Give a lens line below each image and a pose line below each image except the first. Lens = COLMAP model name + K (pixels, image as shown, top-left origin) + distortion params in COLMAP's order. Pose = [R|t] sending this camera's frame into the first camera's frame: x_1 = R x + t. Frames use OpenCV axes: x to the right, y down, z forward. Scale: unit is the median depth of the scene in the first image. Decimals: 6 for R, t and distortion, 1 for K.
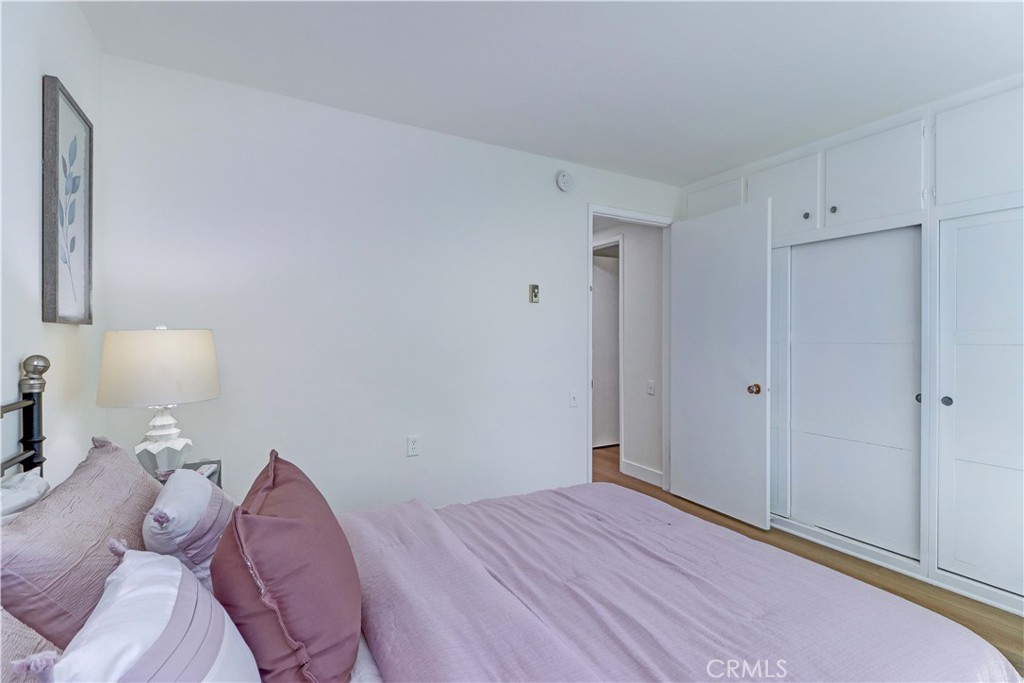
lens RADIAL K [[474.7, 0, 516.7], [0, 474.7, 334.6], [0, 0, 1]] dist [0.005131, -0.000164]
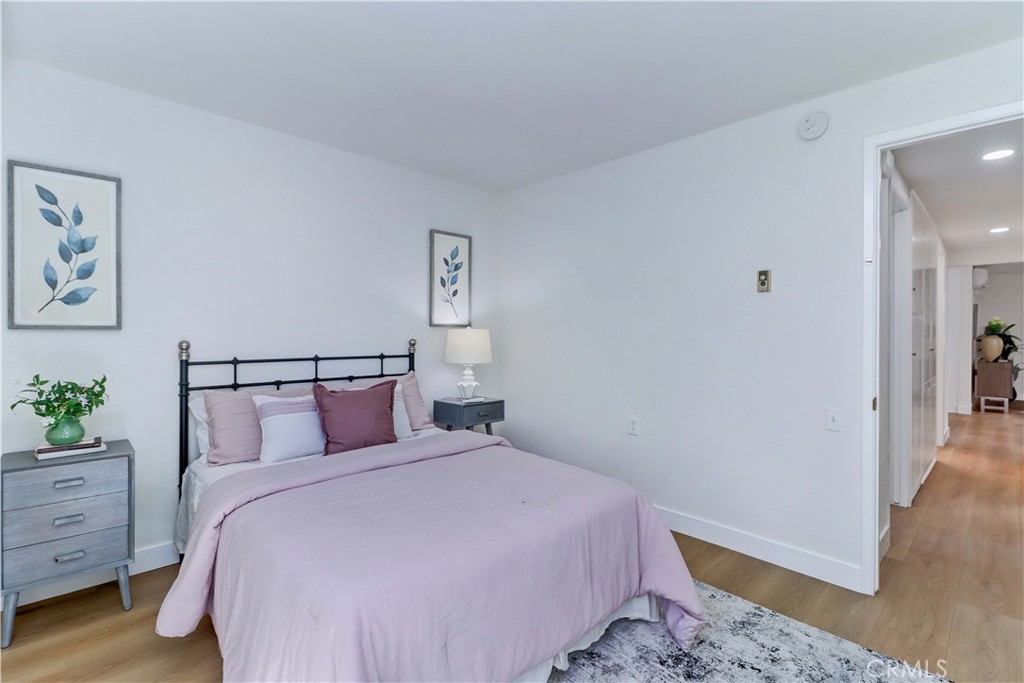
lens RADIAL K [[474.7, 0, 516.7], [0, 474.7, 334.6], [0, 0, 1]] dist [0.005131, -0.000164]
pose [[0.240428, 0.003160, -0.970662, 1.335271], [-0.000270, 0.999995, 0.003189, 0.007199], [0.970667, -0.000505, 0.240428, 0.688172]]
